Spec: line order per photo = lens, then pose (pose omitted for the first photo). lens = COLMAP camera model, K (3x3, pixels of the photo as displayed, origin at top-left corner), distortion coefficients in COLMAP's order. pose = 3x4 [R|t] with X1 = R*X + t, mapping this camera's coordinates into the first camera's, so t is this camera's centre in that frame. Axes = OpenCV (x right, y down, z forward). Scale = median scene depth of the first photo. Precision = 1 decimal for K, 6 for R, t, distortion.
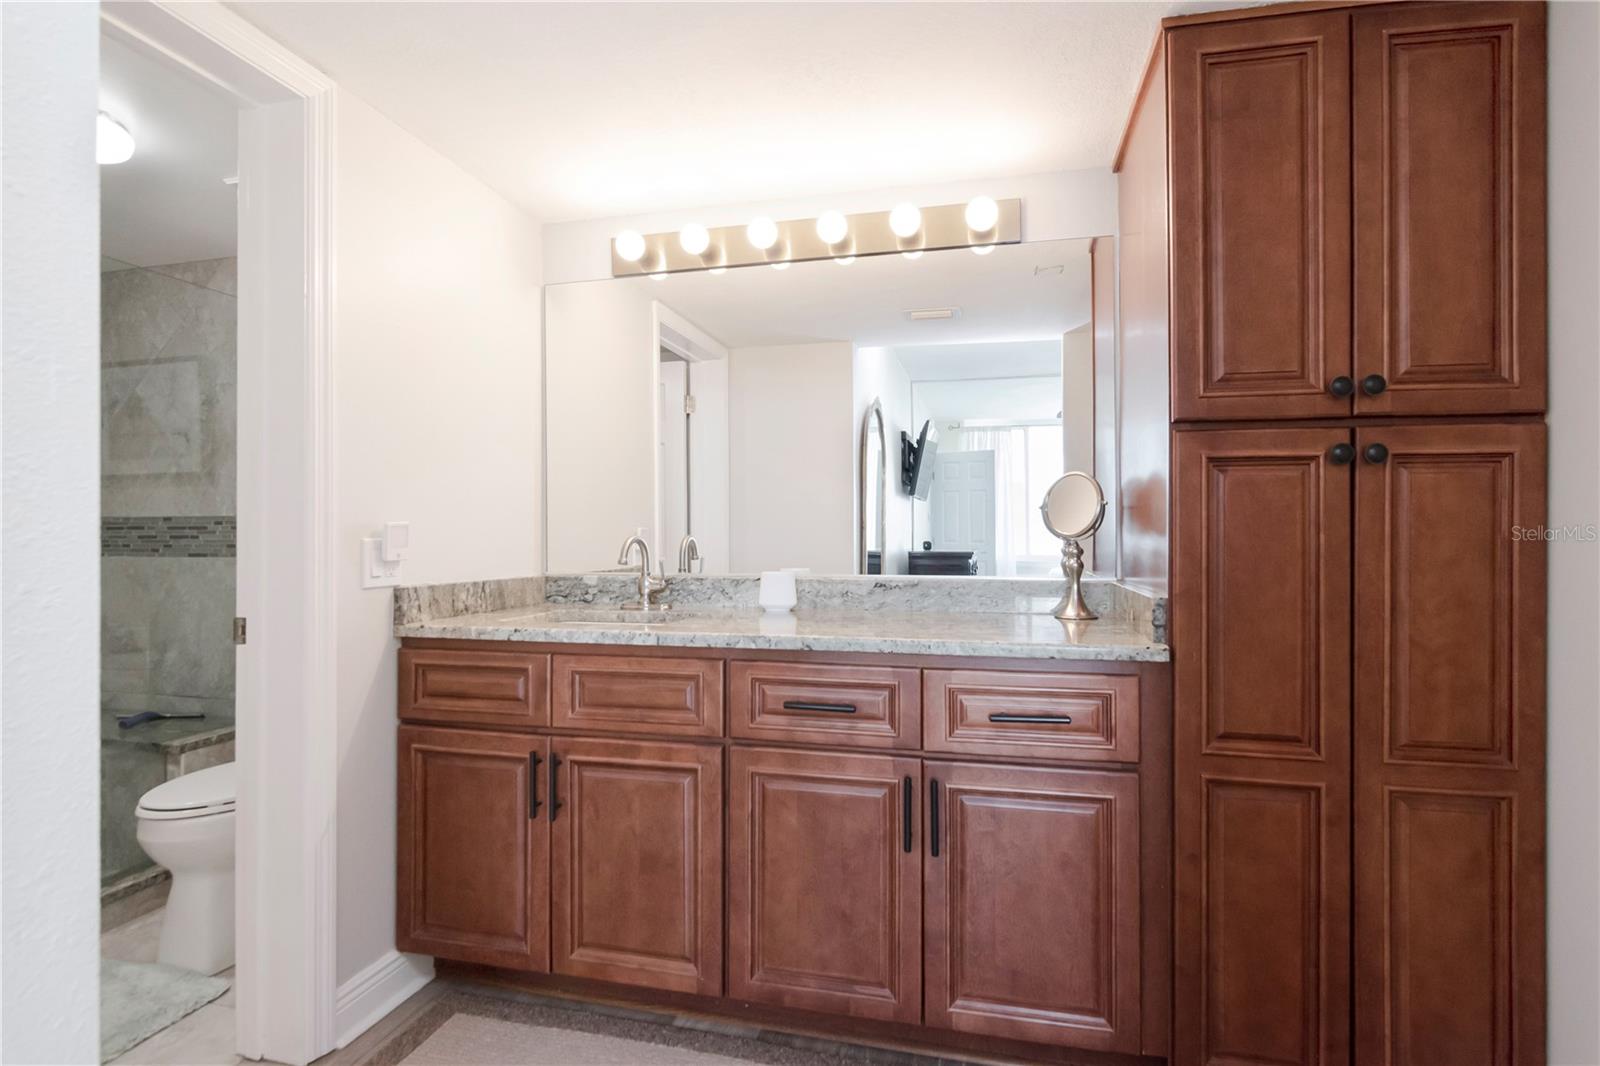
lens RADIAL K [[805.9, 0, 796.2], [0, 805.9, 535.3], [0, 0, 1]] dist [0.002715, -0.008215]
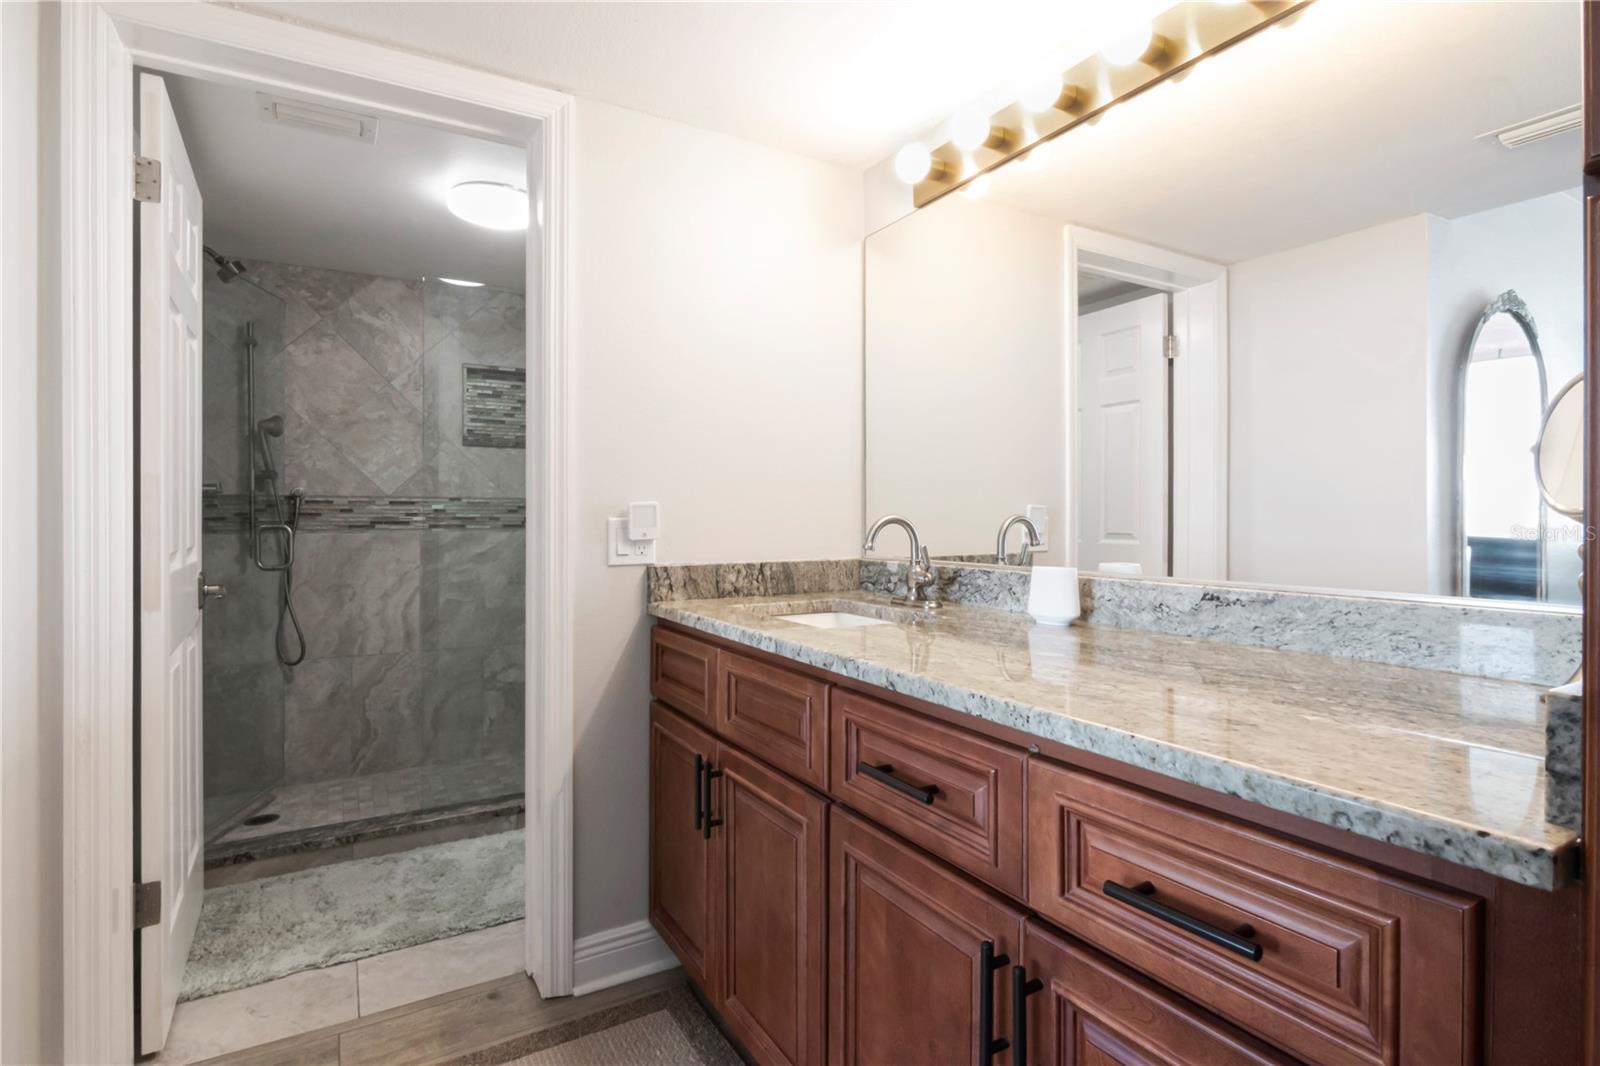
lens RADIAL K [[805.9, 0, 806.9], [0, 805.9, 507.5], [0, 0, 1]] dist [0.002715, -0.008215]
pose [[0.703498, -0.006690, -0.710665, 0.361684], [0.001930, 0.999970, -0.007503, -0.001424], [0.710694, 0.003907, 0.703490, 0.406956]]
